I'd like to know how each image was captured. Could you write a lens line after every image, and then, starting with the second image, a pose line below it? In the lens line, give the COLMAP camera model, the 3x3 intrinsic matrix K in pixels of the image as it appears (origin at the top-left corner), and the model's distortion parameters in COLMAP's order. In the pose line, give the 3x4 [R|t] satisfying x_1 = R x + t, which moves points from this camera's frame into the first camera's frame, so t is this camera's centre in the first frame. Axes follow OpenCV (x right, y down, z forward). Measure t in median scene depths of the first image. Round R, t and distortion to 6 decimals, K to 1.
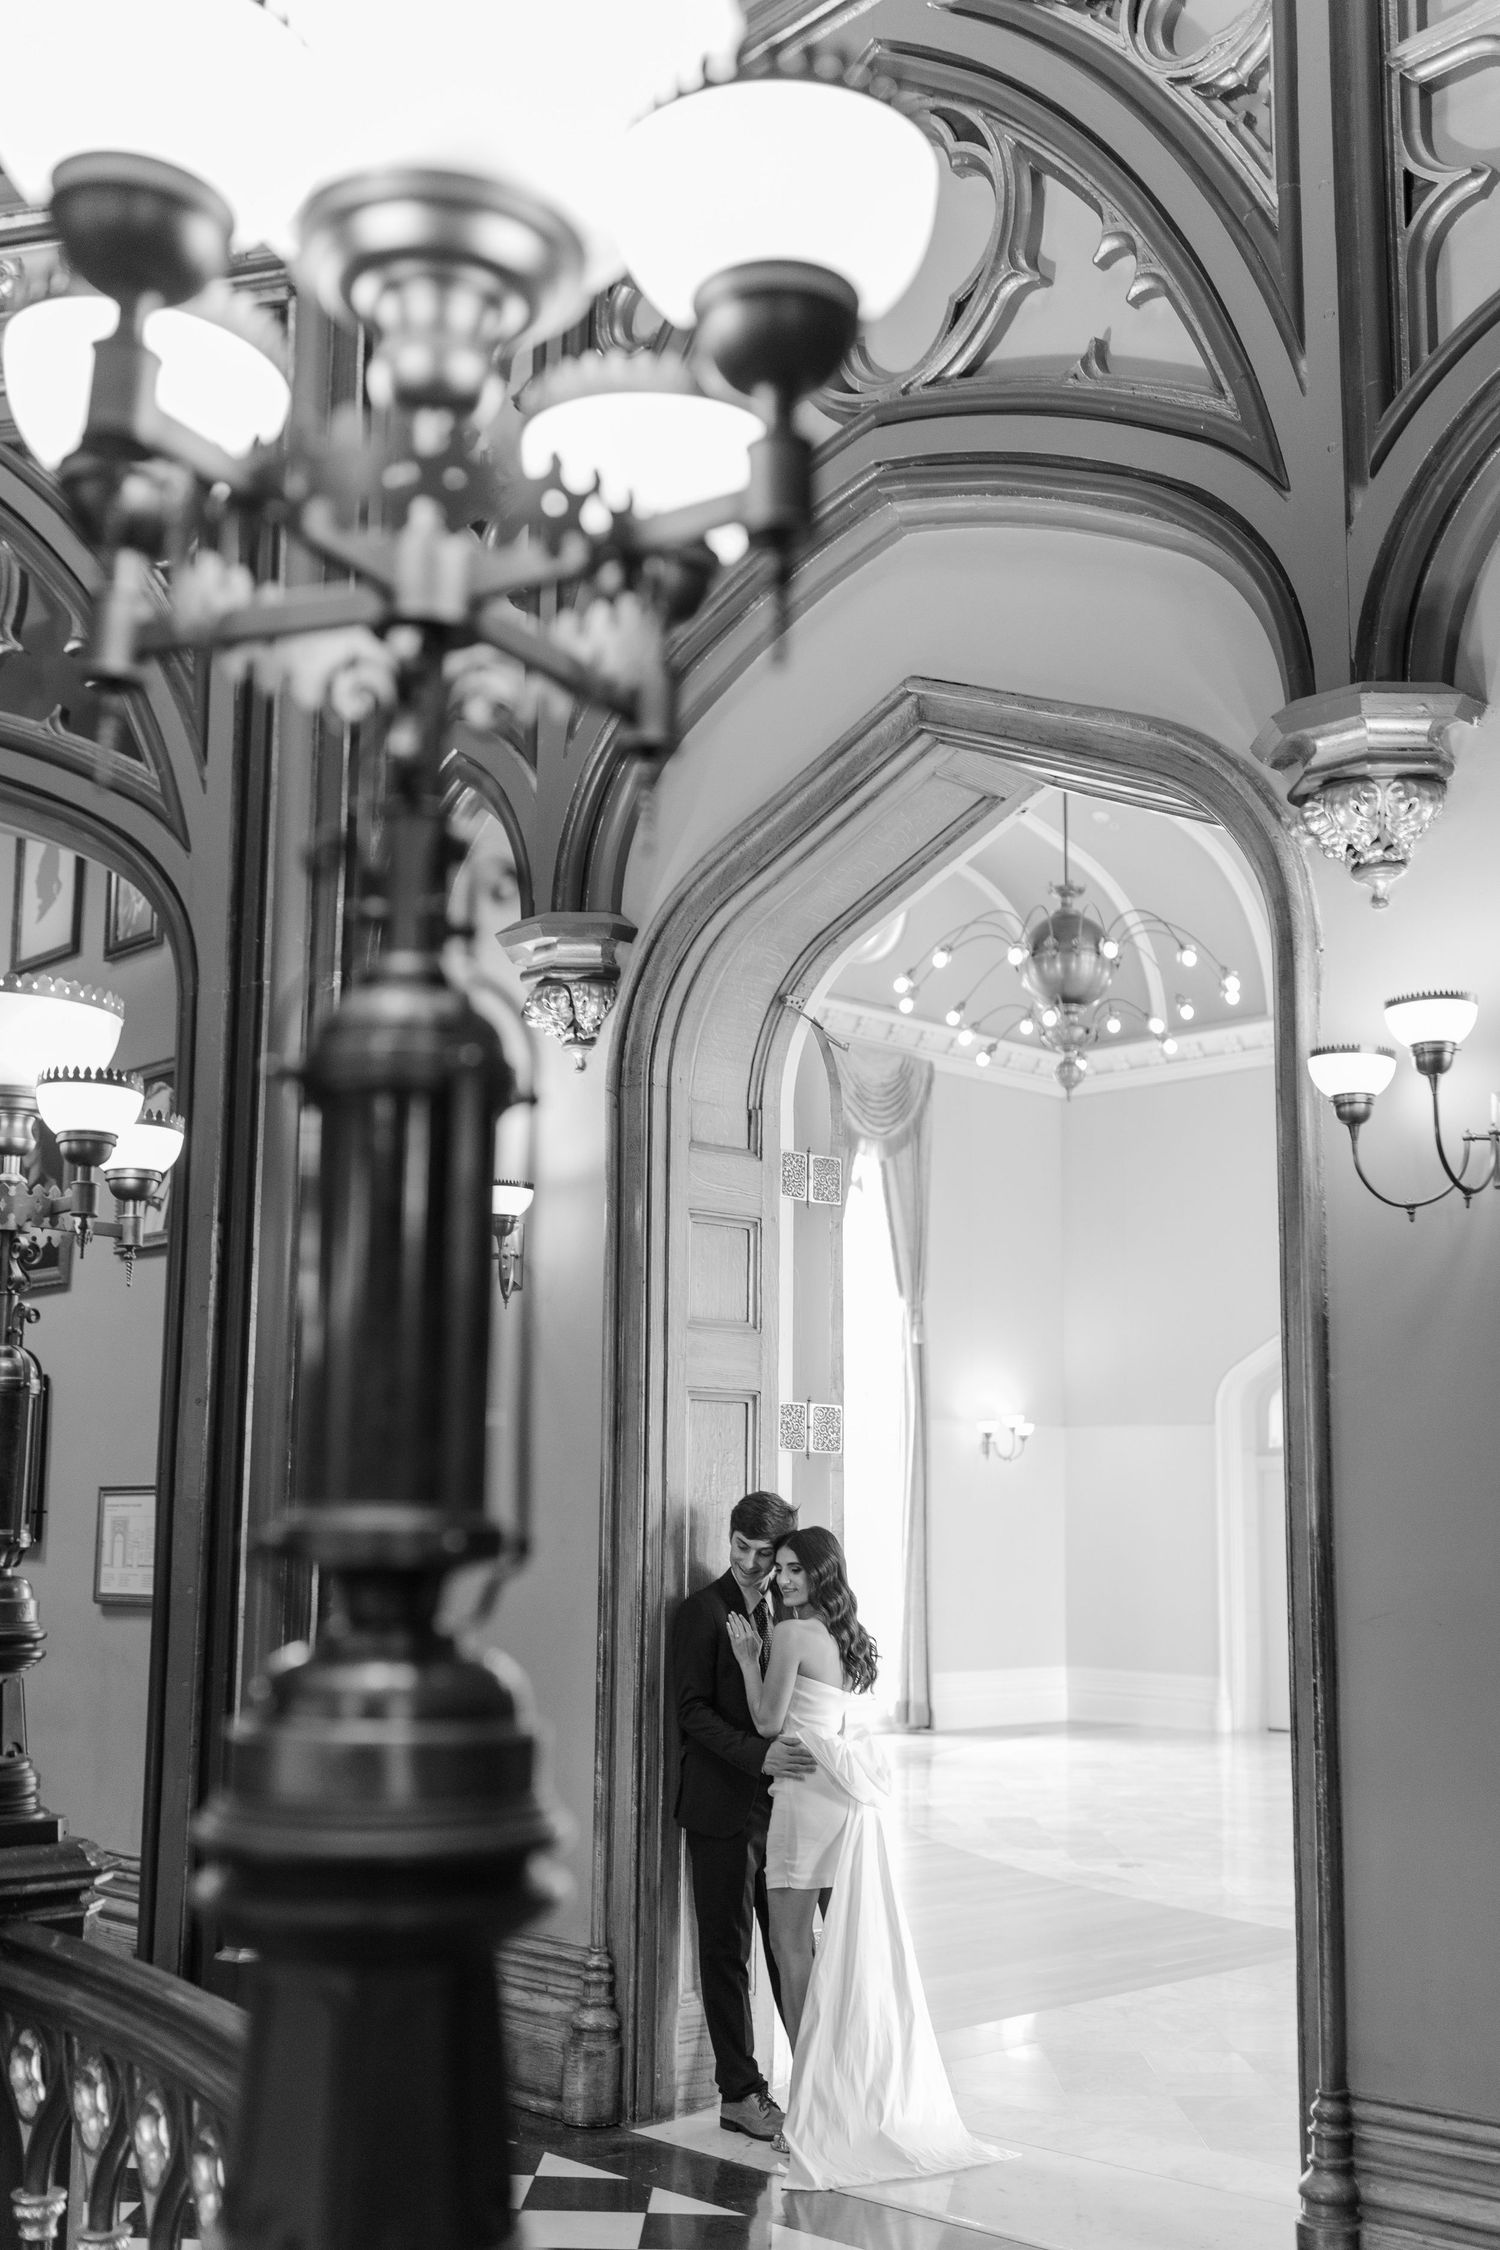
lens RADIAL K [[3014.3, 0, 750.0], [0, 3014.3, 1125.0], [0, 0, 1]] dist [0.014041, -0.082118]
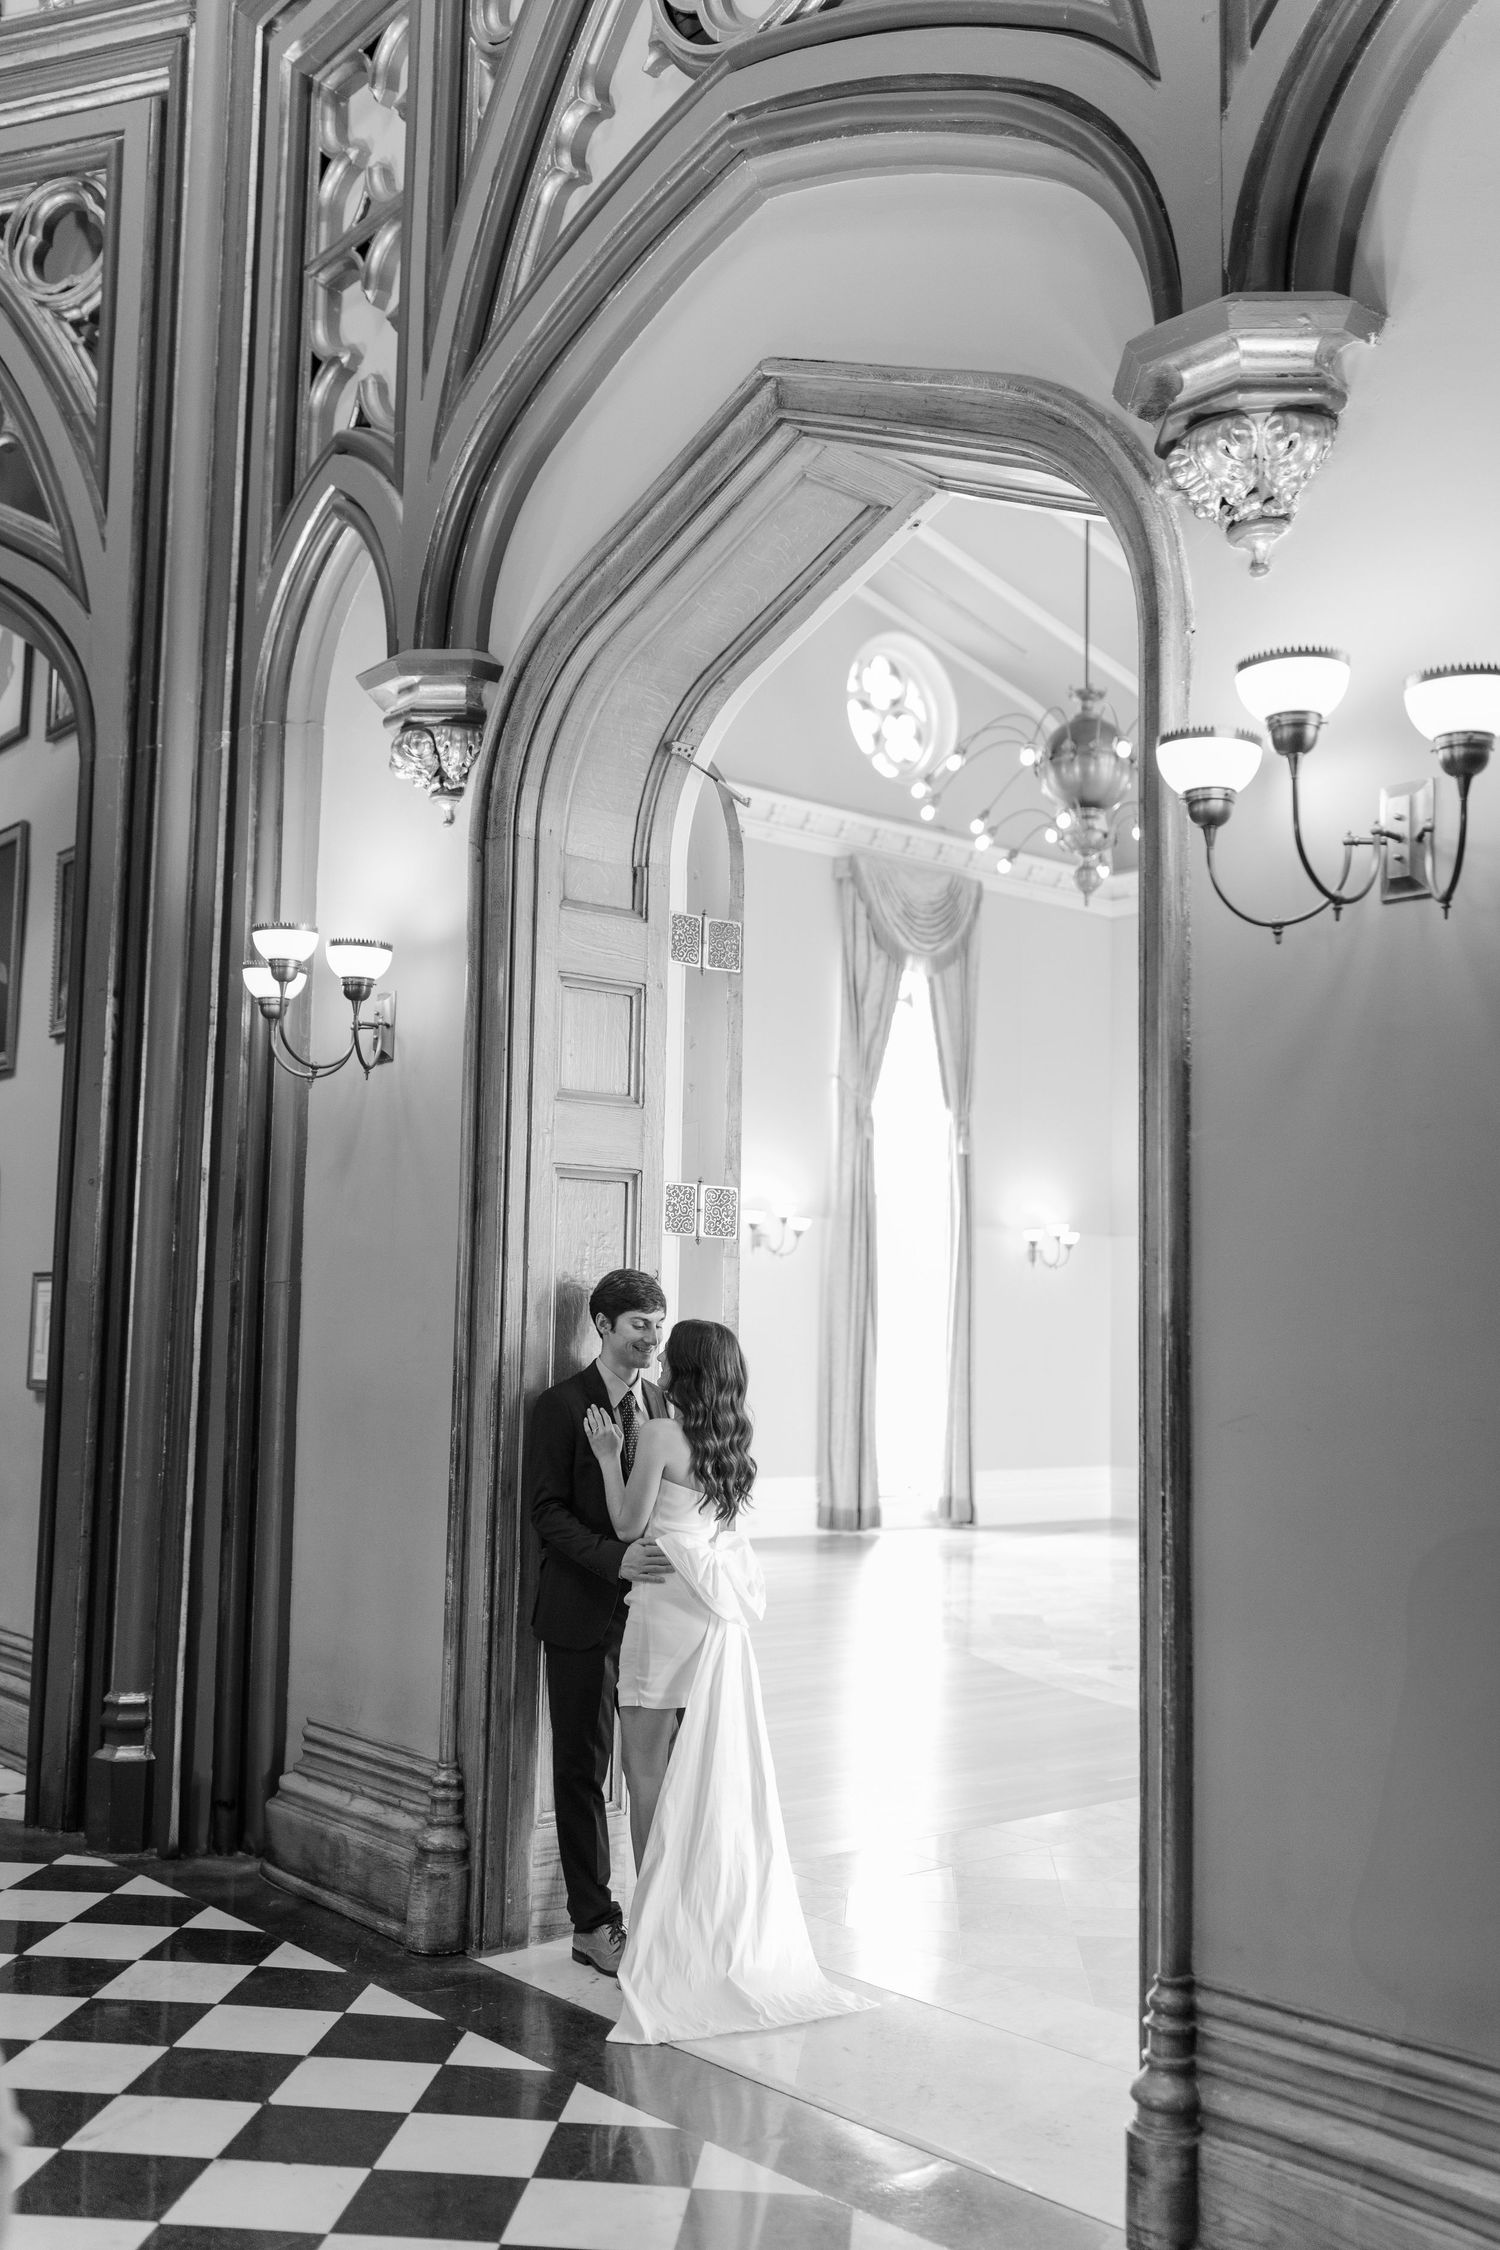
lens RADIAL K [[2550.4, 0, 750.0], [0, 2550.4, 1125.0], [0, 0, 1]] dist [0.004522, -0.035694]
pose [[0.996242, 0.003958, -0.086522, 0.109374], [0.000206, 0.998844, 0.048060, 0.038554], [0.086612, -0.047897, 0.995090, 0.234208]]
